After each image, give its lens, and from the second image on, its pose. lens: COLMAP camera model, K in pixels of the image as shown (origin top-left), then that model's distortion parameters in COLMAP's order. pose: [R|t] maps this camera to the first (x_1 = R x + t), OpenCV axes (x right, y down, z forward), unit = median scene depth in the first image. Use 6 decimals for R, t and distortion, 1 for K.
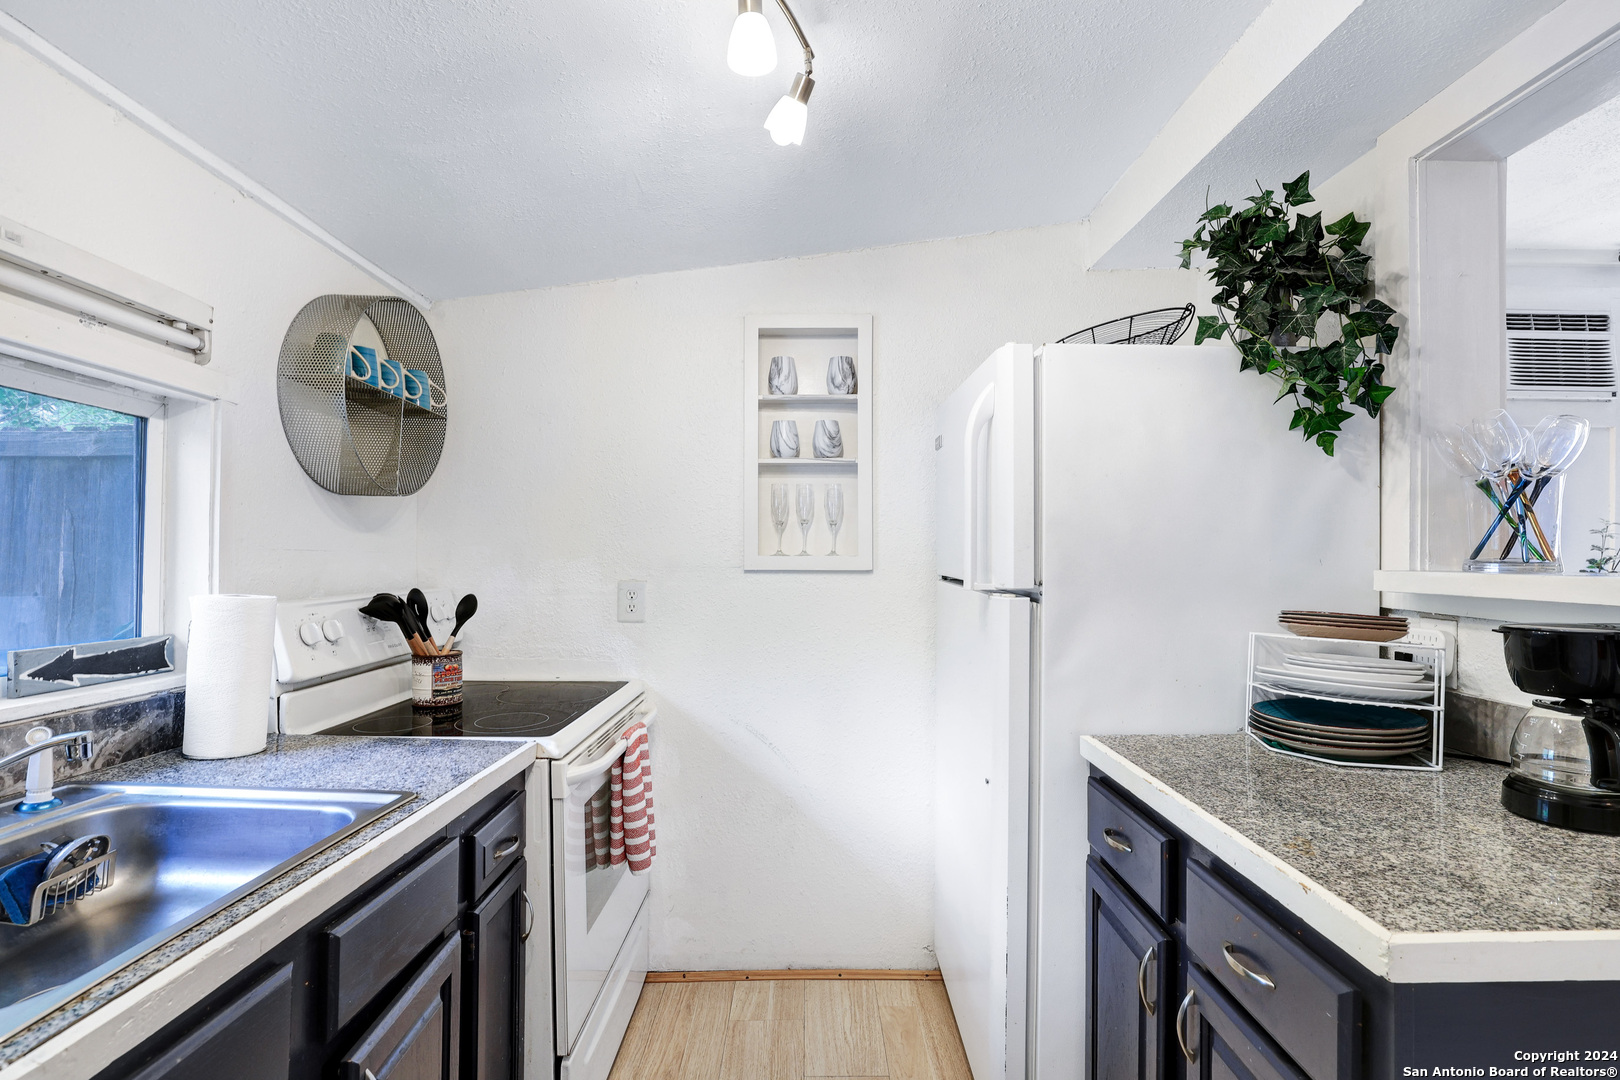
lens RADIAL K [[759.5, 0, 789.1], [0, 759.5, 539.4], [0, 0, 1]] dist [-0.027669, 0.004971]
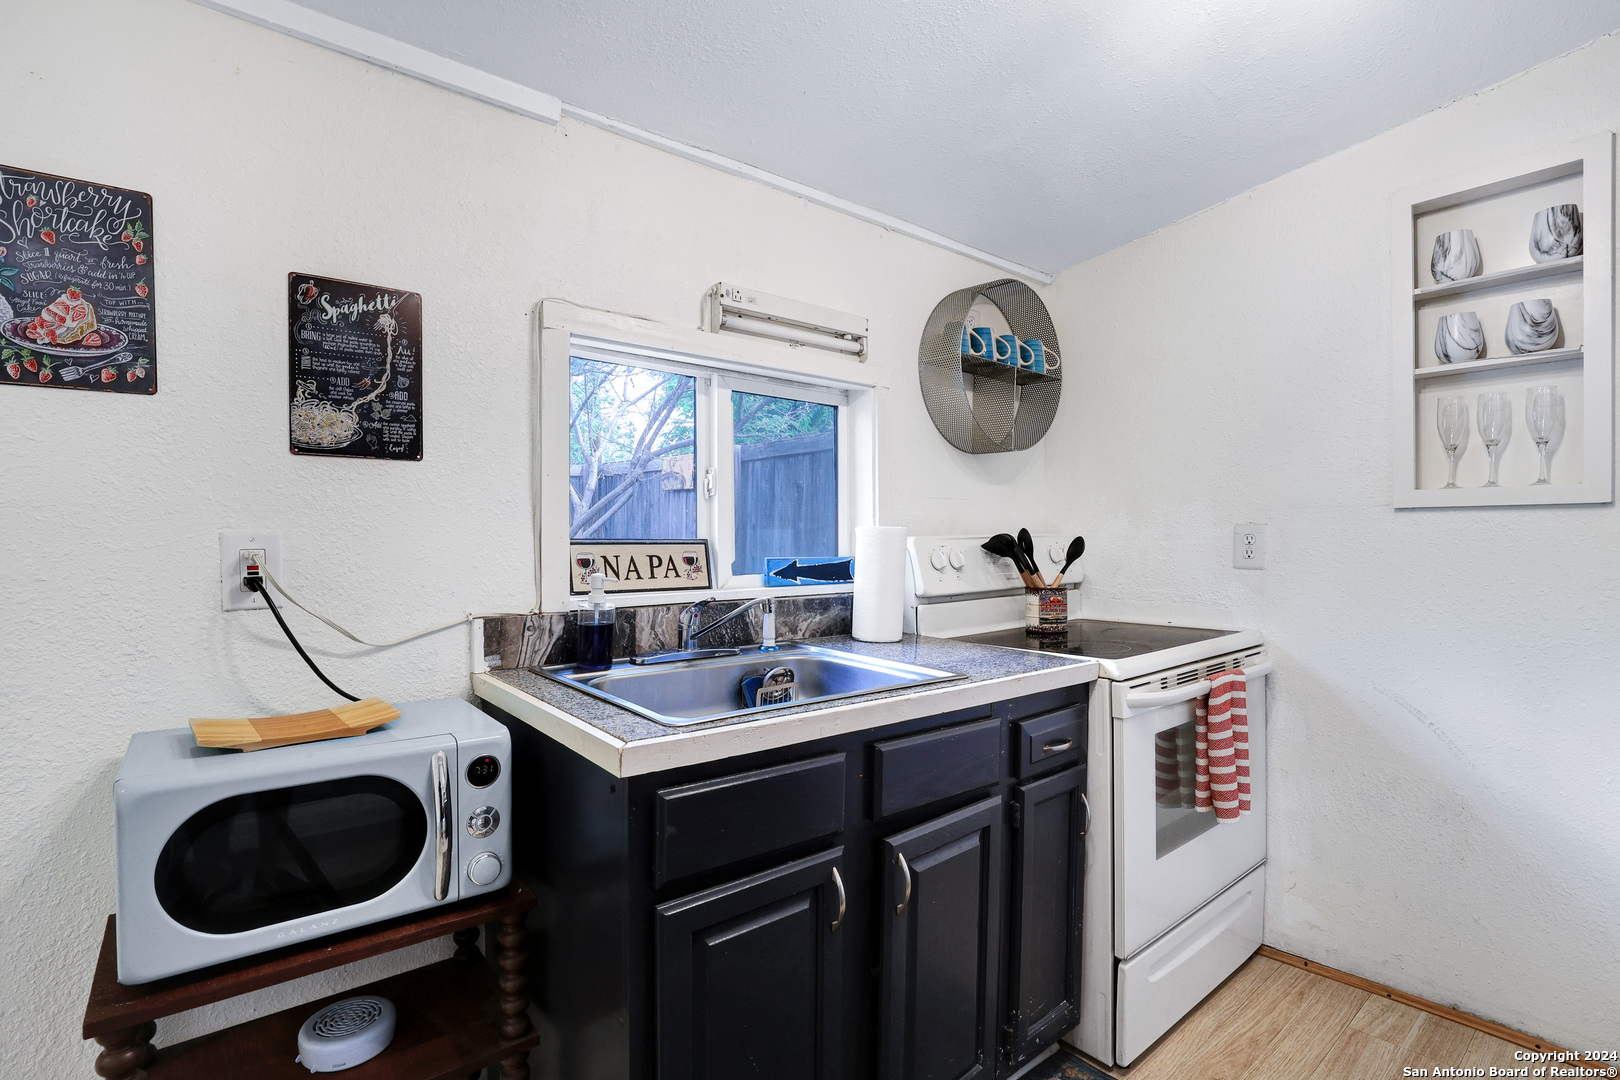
lens RADIAL K [[759.5, 0, 819.8], [0, 759.5, 548.5], [0, 0, 1]] dist [-0.027669, 0.004971]
pose [[0.654337, 0.005971, -0.756180, 0.210076], [0.026780, 0.999159, 0.031062, 0.060128], [0.755729, -0.040575, 0.653626, 0.003235]]
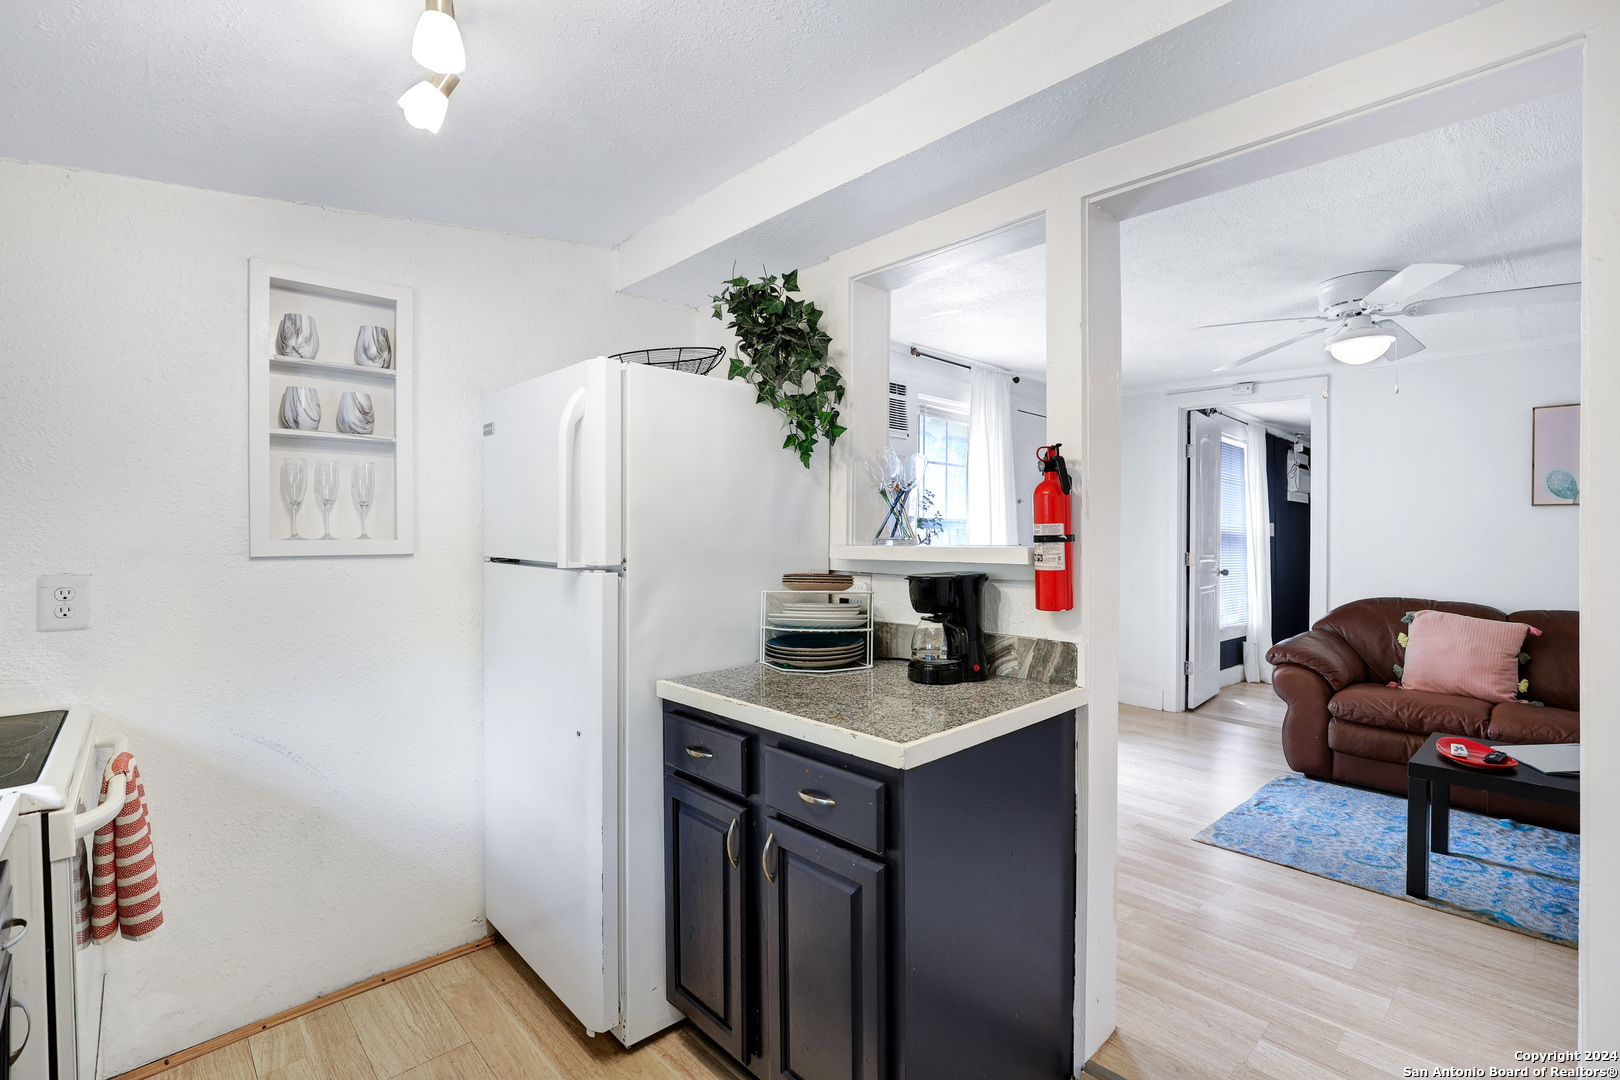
lens RADIAL K [[759.5, 0, 823.5], [0, 759.5, 529.0], [0, 0, 1]] dist [-0.027669, 0.004971]
pose [[0.707604, -0.000633, 0.706609, -0.282075], [-0.007419, 0.999938, 0.008326, -0.004118], [-0.706571, -0.011134, 0.707555, -0.073746]]
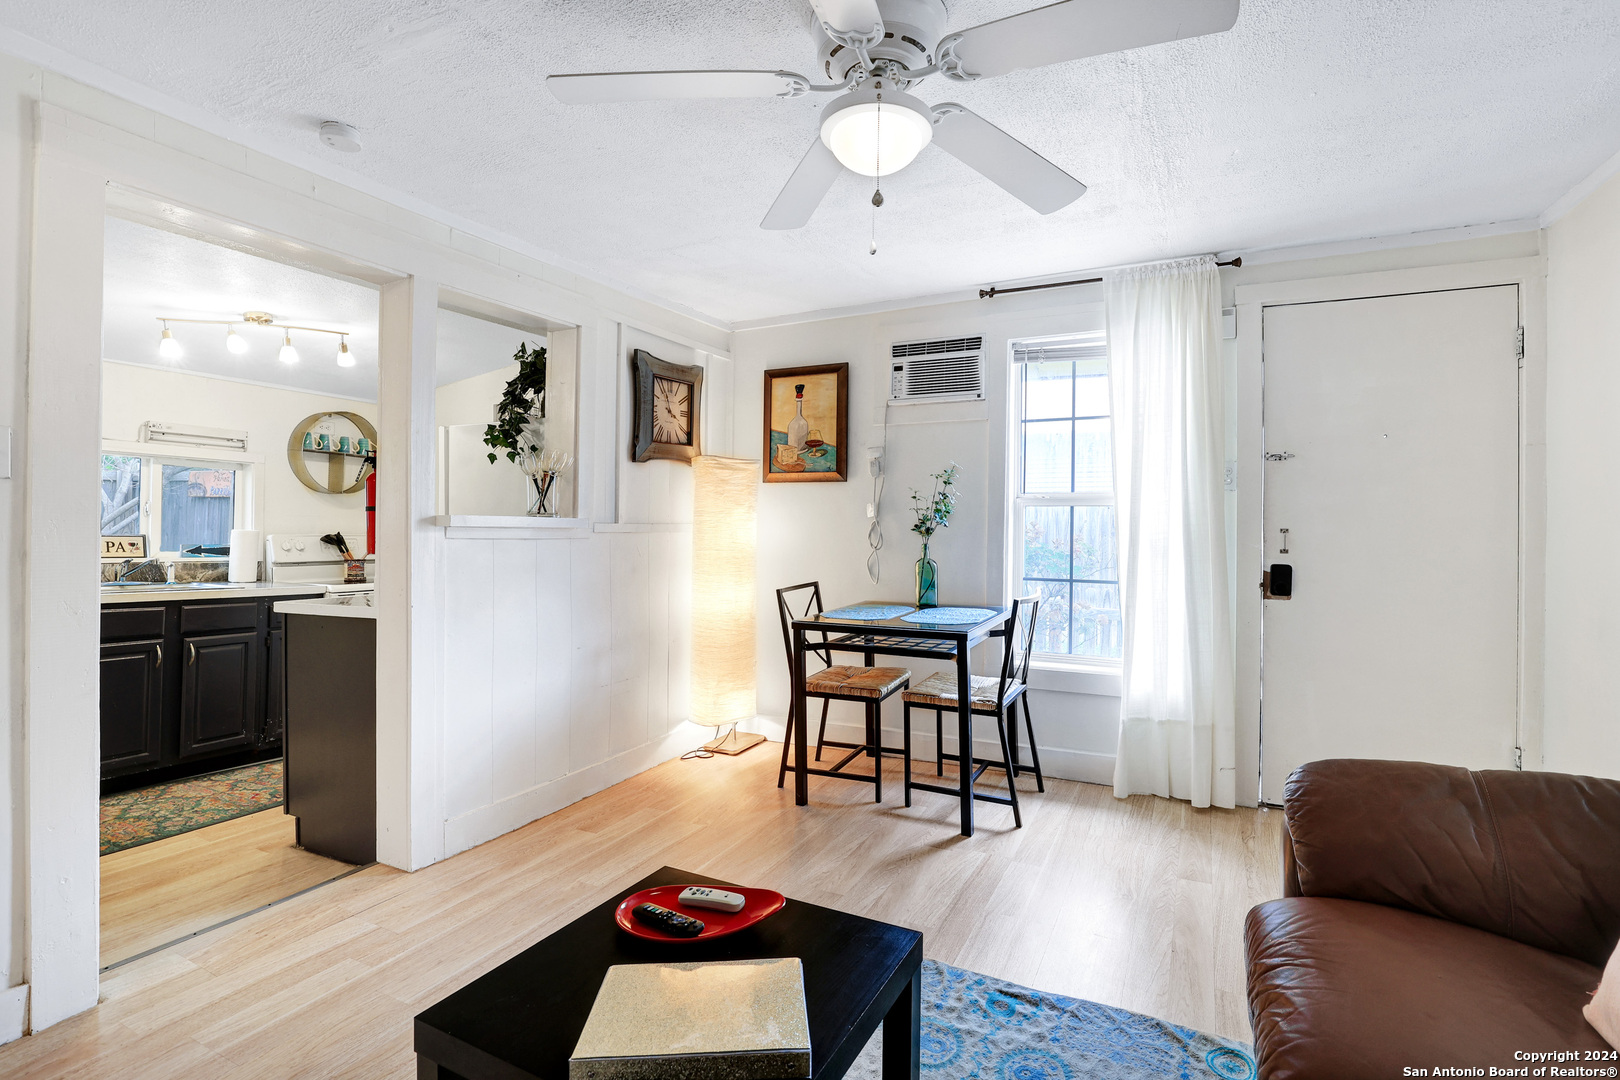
lens RADIAL K [[782.3, 0, 801.9], [0, 782.3, 524.1], [0, 0, 1]] dist [-0.009761, -0.000399]
pose [[0.889910, -0.003355, -0.456124, 2.326315], [0.006633, 0.999962, 0.005585, 0.042697], [0.456088, -0.007996, 0.889899, -0.658054]]
